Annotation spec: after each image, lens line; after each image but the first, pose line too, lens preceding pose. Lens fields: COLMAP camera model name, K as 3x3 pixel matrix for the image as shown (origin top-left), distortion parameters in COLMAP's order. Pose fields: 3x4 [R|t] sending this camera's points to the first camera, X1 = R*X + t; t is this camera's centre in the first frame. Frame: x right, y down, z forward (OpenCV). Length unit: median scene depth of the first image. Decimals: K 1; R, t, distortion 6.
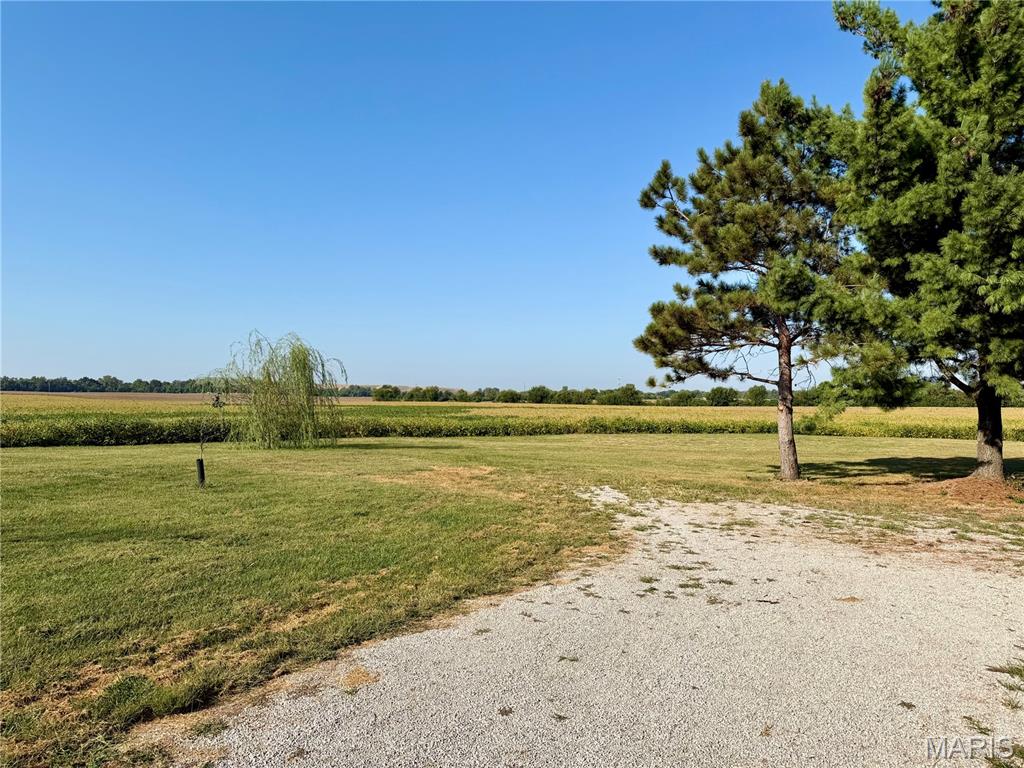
lens RADIAL K [[707.5, 0, 512.0], [0, 707.5, 384.0], [0, 0, 1]] dist [0.107485, -0.140919]
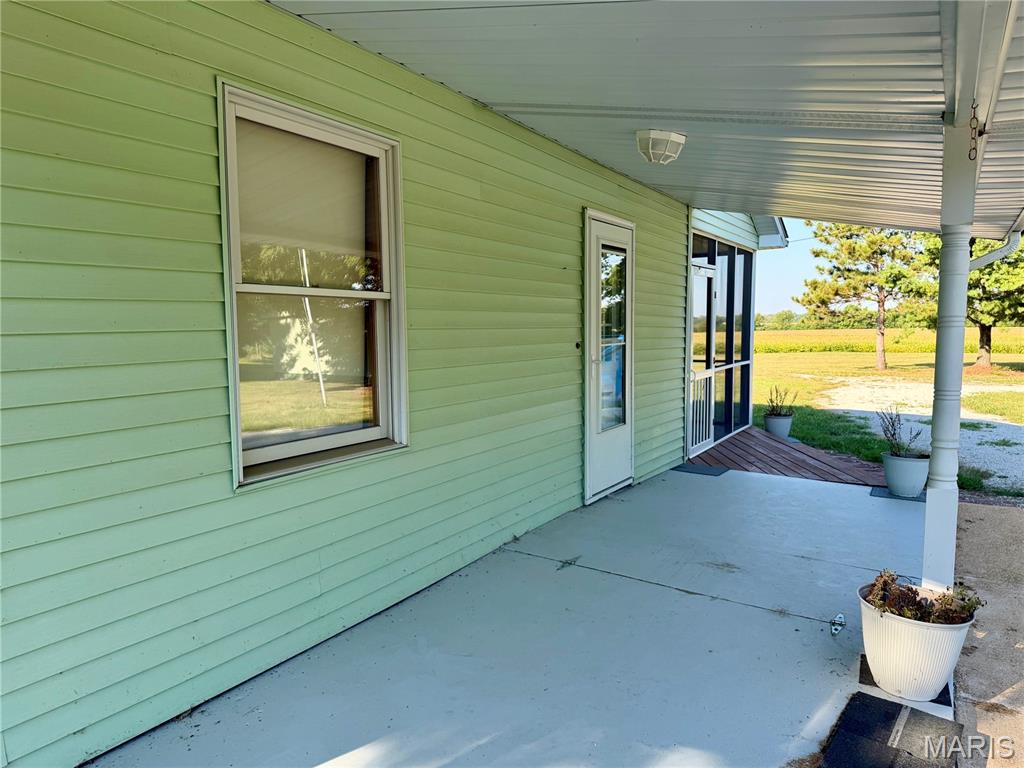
lens RADIAL K [[707.5, 0, 512.0], [0, 707.5, 384.0], [0, 0, 1]] dist [0.107485, -0.140919]
pose [[0.999517, -0.010841, -0.029135, -0.540868], [0.013744, 0.994752, 0.101384, -0.039761], [0.027883, -0.101735, 0.994421, -0.946499]]
